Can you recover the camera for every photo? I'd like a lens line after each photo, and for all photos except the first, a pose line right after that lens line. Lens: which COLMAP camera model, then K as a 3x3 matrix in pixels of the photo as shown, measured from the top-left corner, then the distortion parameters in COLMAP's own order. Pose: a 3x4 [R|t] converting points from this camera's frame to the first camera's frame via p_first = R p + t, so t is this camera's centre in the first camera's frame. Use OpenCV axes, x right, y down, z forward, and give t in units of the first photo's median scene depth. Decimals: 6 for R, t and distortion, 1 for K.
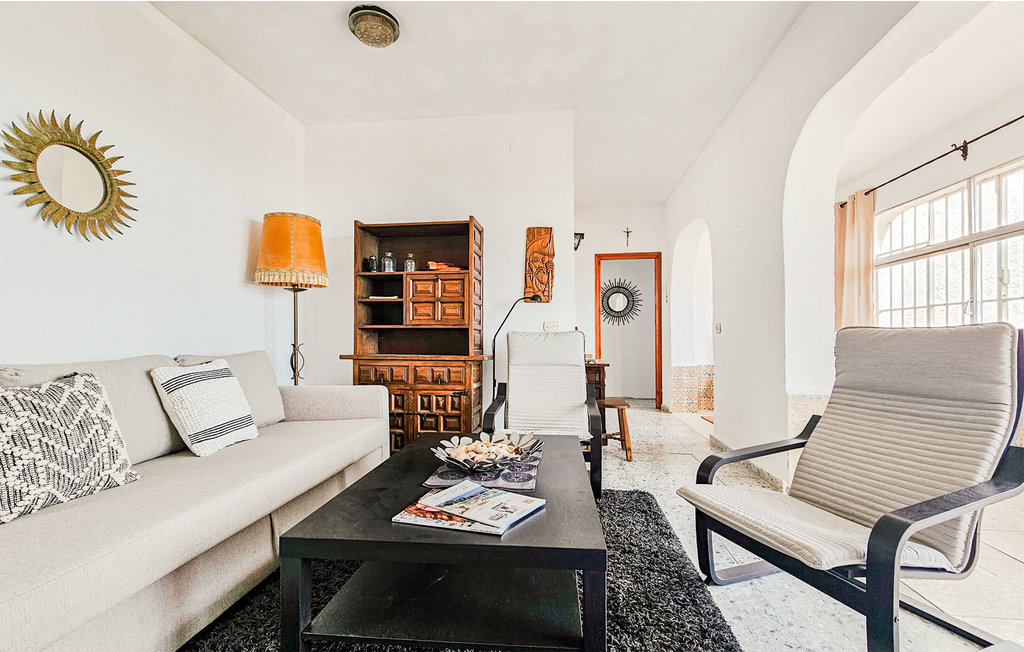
lens RADIAL K [[436.0, 0, 520.8], [0, 436.0, 349.4], [0, 0, 1]] dist [0.001718, 0.000619]
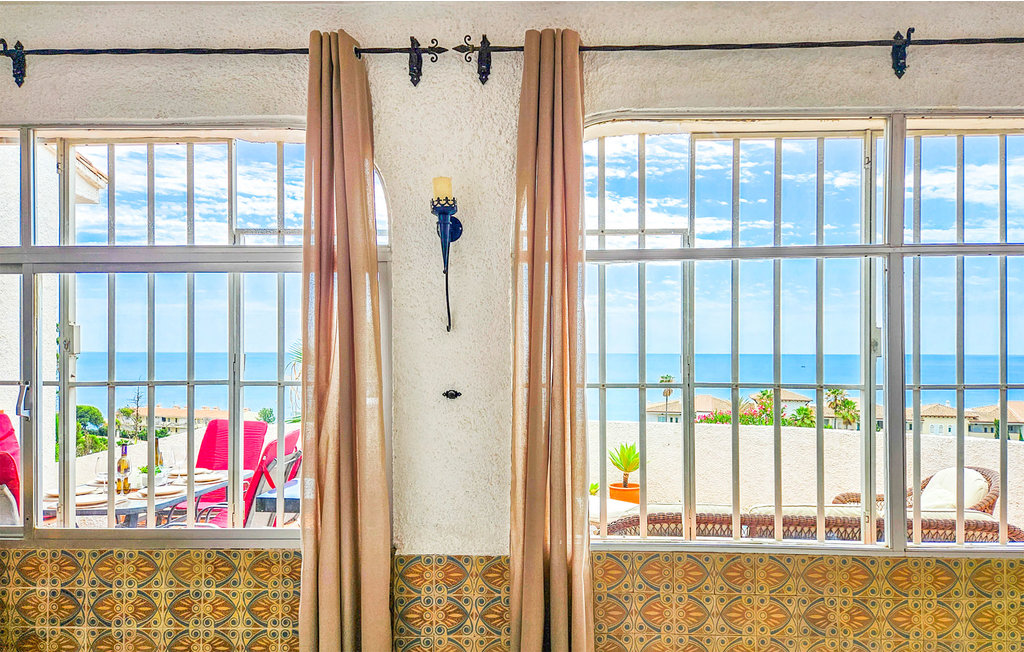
lens RADIAL K [[684.9, 0, 516.5], [0, 684.9, 347.9], [0, 0, 1]] dist [0.033667, -0.001036]
pose [[-0.063181, 0.009111, 0.997961, 0.280417], [0.018663, 0.999794, -0.007946, -0.158343], [-0.997828, 0.018122, -0.063338, 0.603825]]
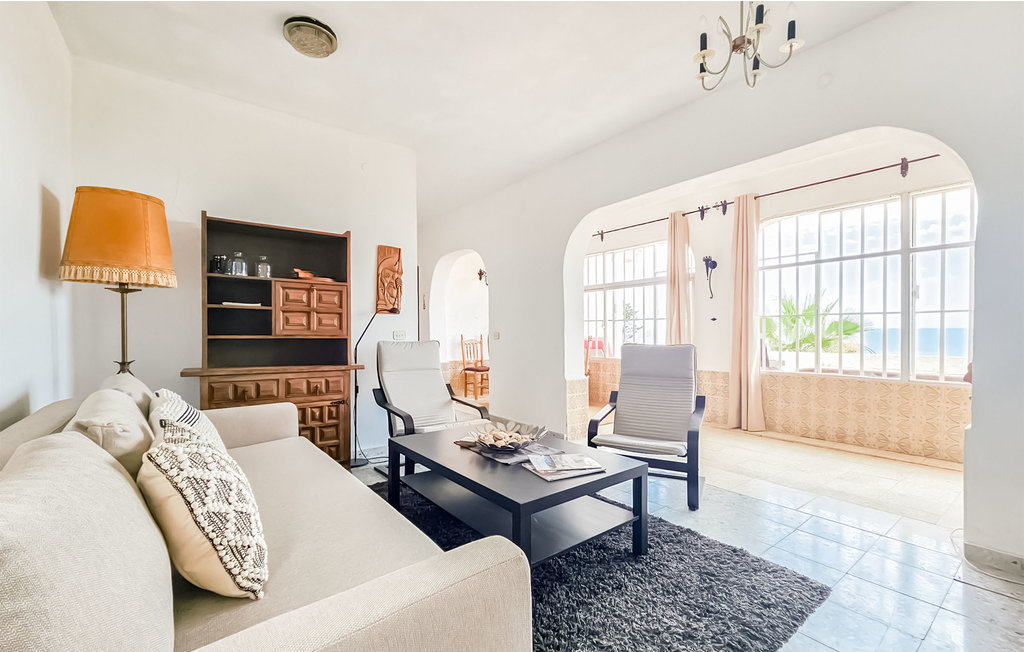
lens RADIAL K [[426.4, 0, 509.5], [0, 426.4, 340.2], [0, 0, 1]] dist [-0.000294, -0.000048]
pose [[0.726718, -0.009518, 0.686870, -0.530945], [0.011821, 0.999929, 0.001349, -0.041500], [-0.686834, 0.007139, 0.726779, -0.004242]]
